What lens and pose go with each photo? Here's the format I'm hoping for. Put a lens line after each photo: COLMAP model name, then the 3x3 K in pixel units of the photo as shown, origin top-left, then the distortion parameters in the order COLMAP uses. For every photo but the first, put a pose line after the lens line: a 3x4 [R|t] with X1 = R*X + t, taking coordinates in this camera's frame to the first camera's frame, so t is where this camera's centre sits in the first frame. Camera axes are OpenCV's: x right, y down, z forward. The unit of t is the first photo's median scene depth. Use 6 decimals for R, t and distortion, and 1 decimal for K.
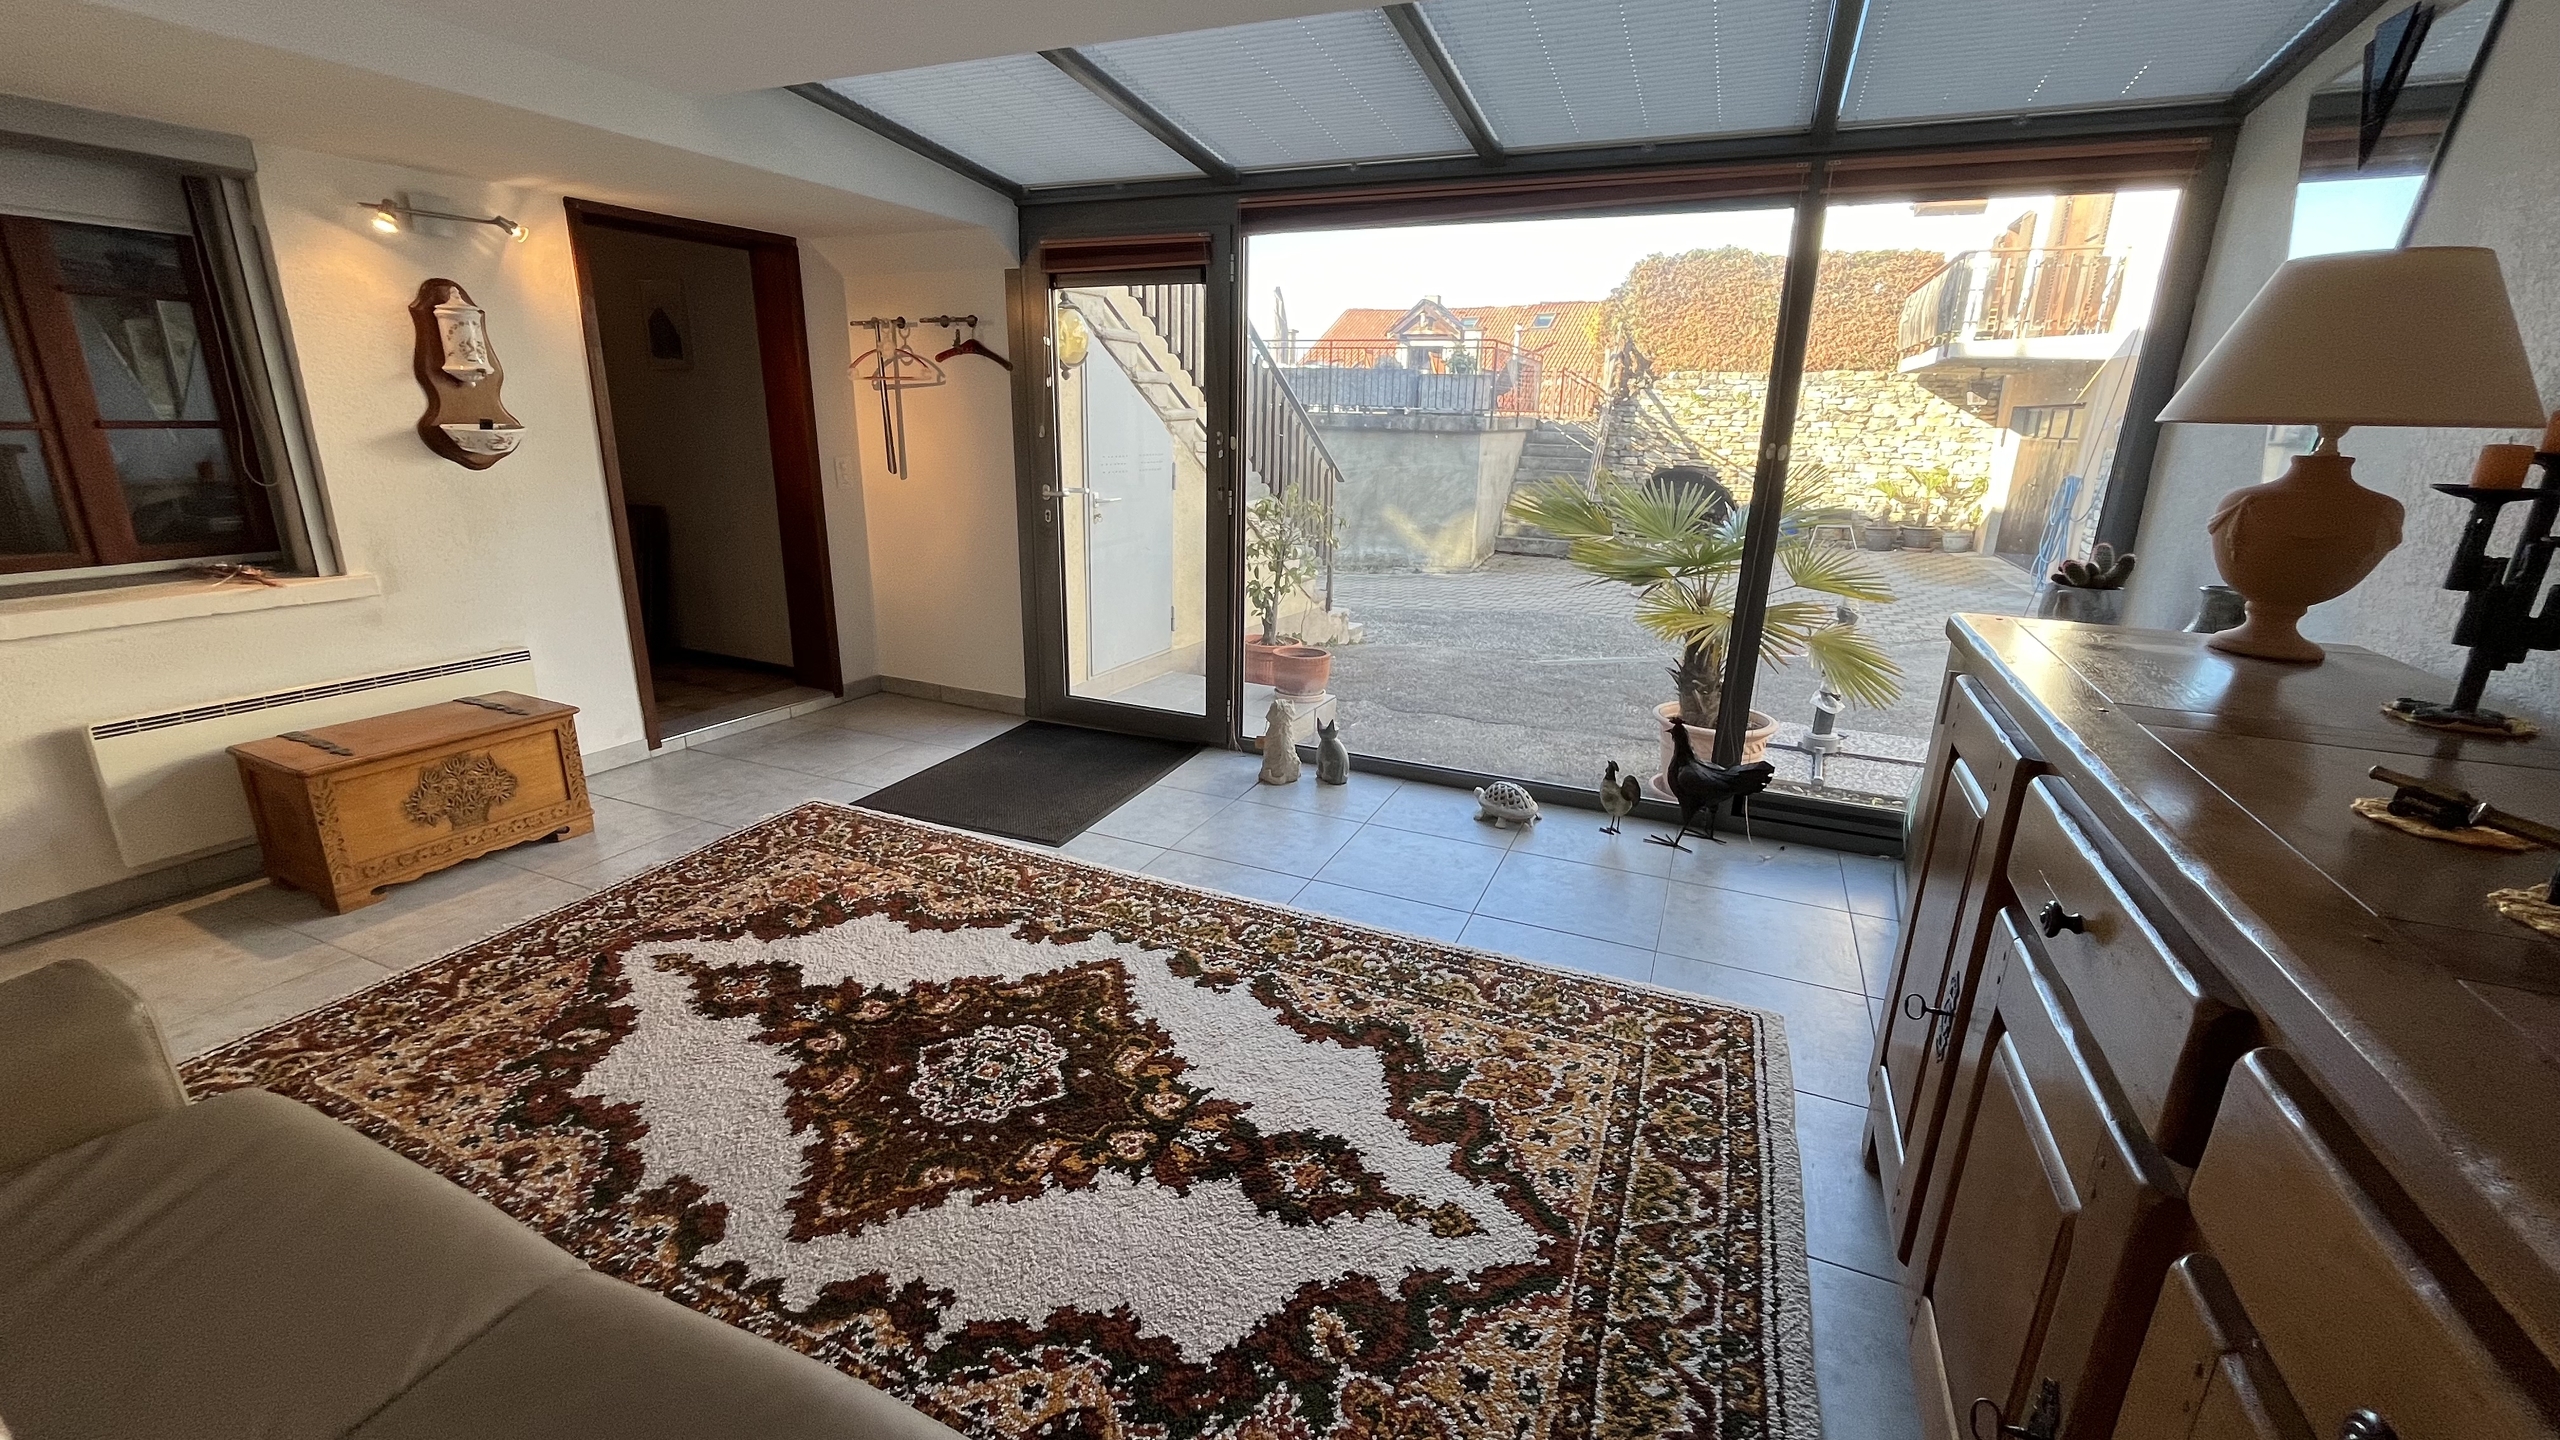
lens RADIAL K [[1038.4, 0, 1277.7], [0, 1038.4, 721.7], [0, 0, 1]] dist [-0.001882, 0.000156]
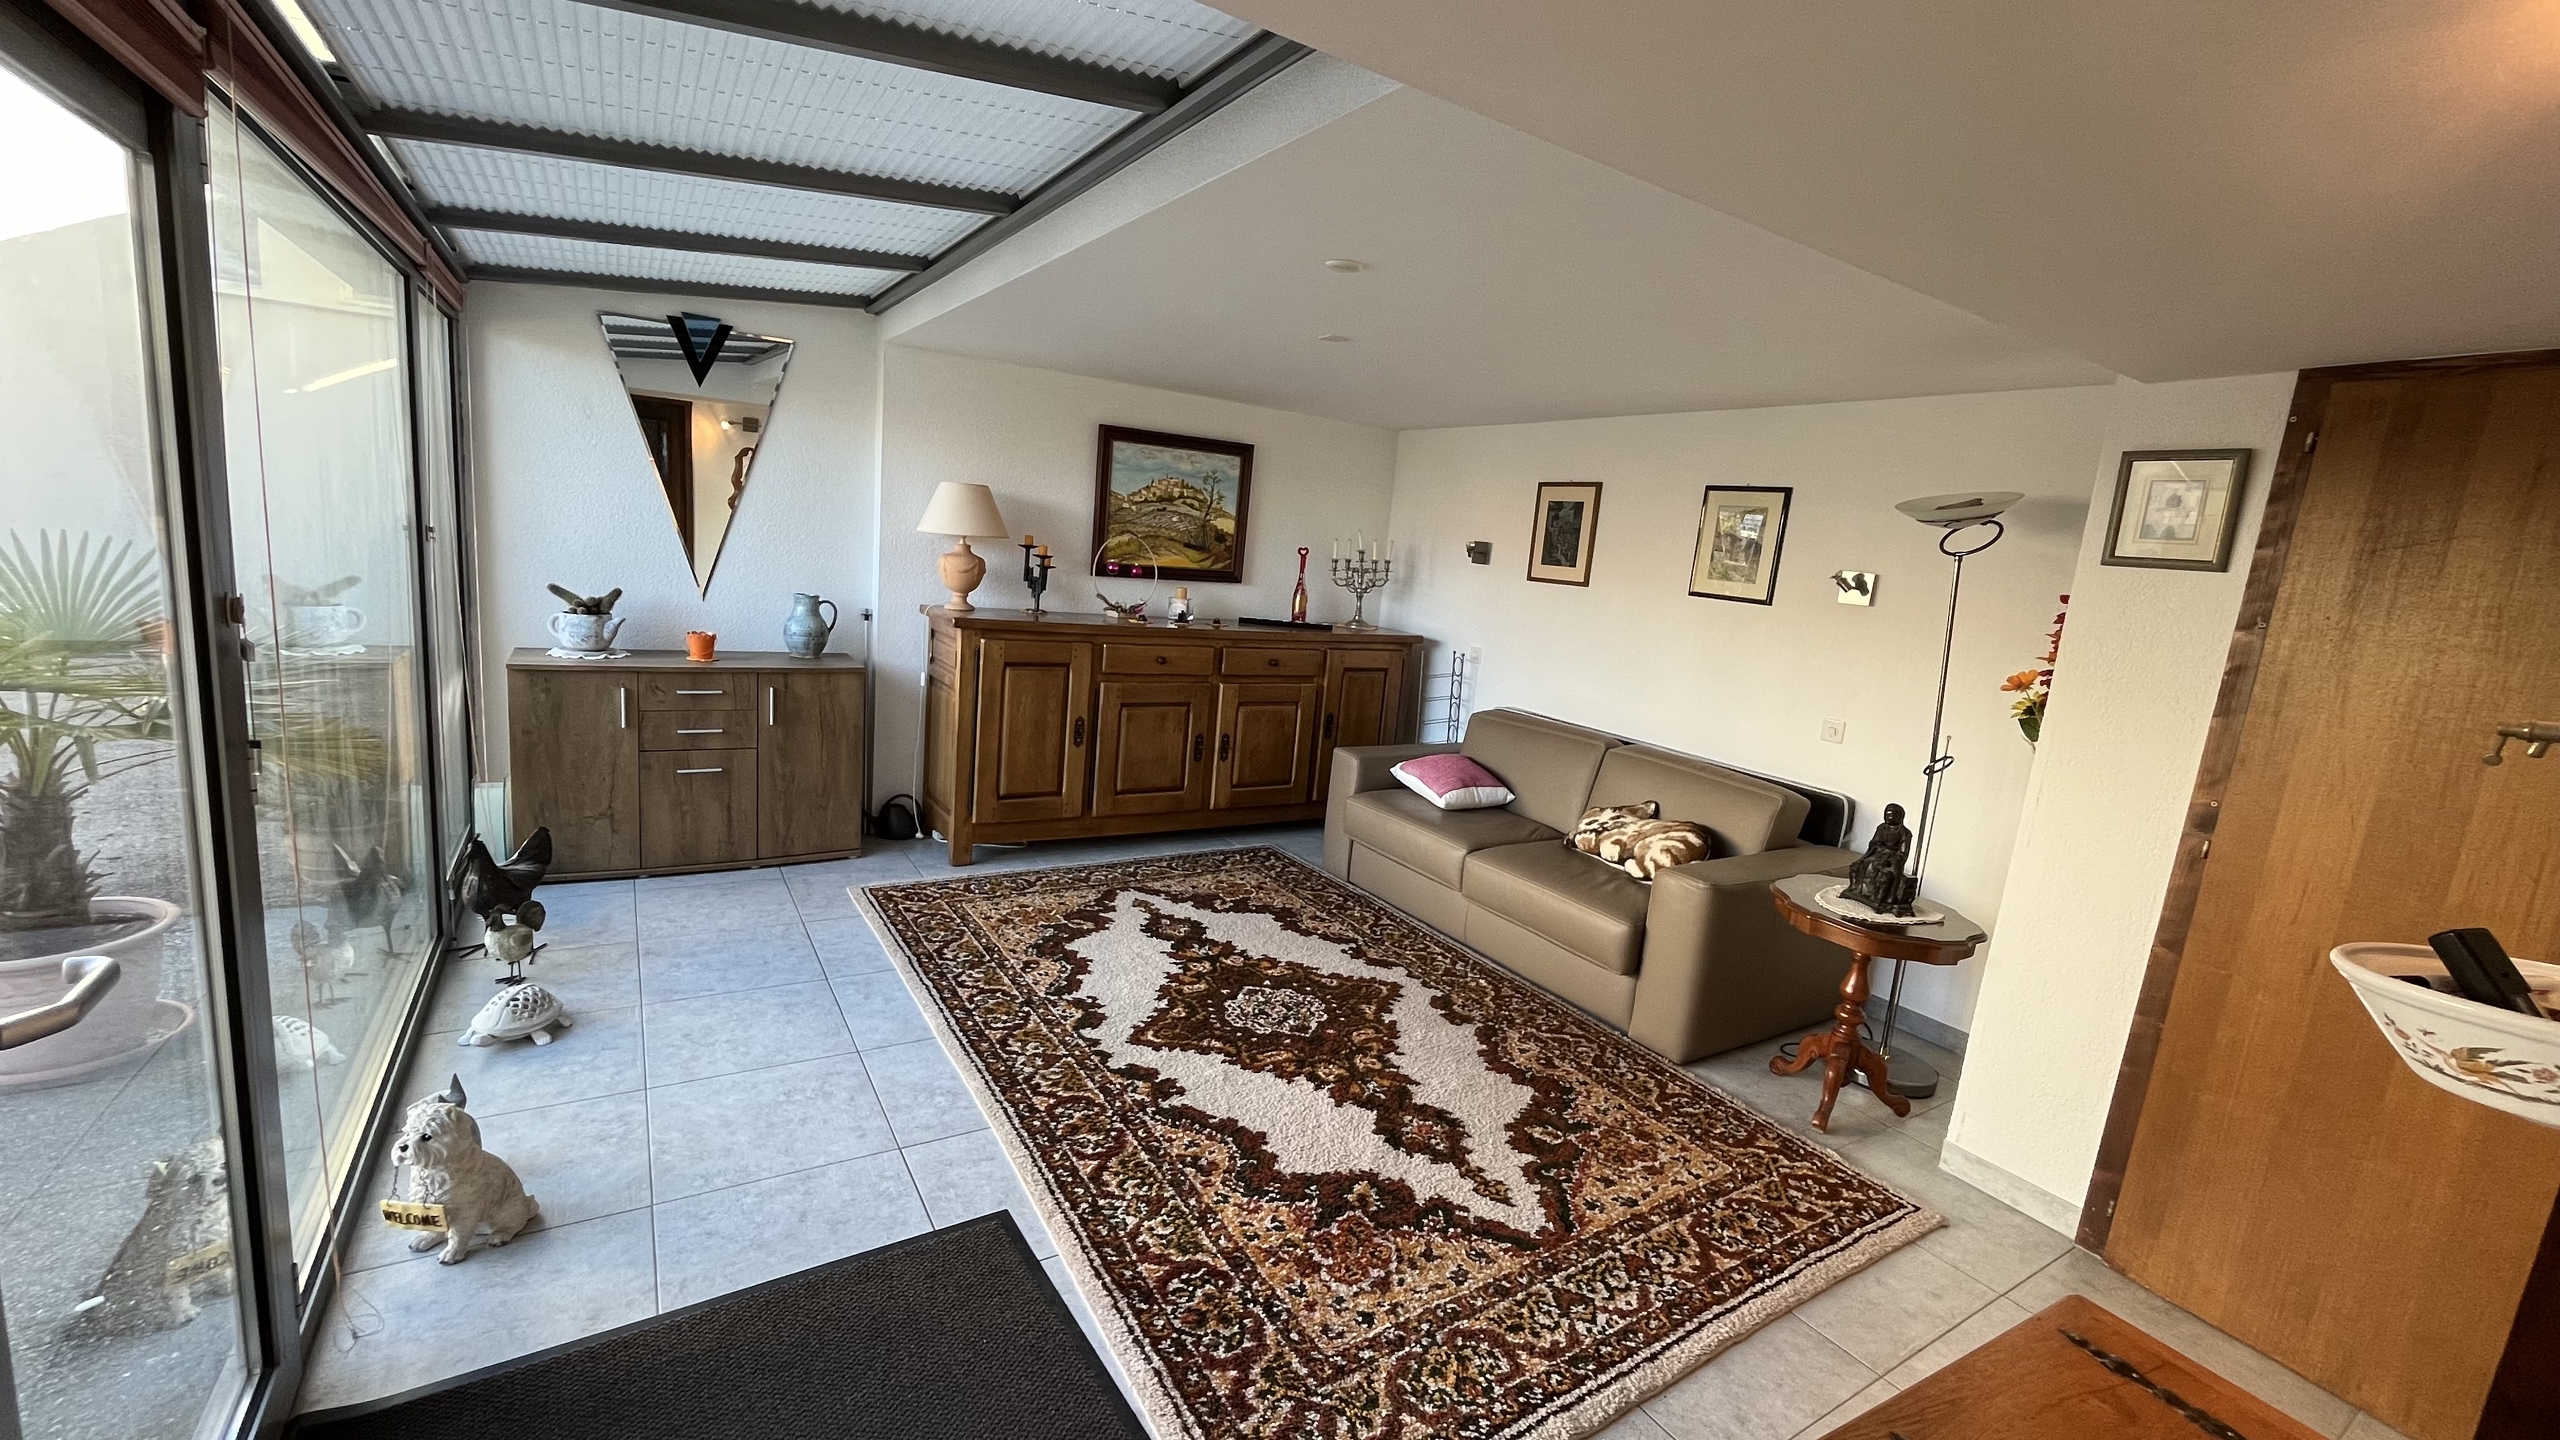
lens RADIAL K [[1038.4, 0, 1278.4], [0, 1038.4, 719.9], [0, 0, 1]] dist [-0.001882, 0.000156]
pose [[-0.826293, -0.190345, 0.530103, -0.920118], [0.054877, 0.909481, 0.412108, -0.613511], [-0.560561, 0.369613, -0.741052, 1.805568]]
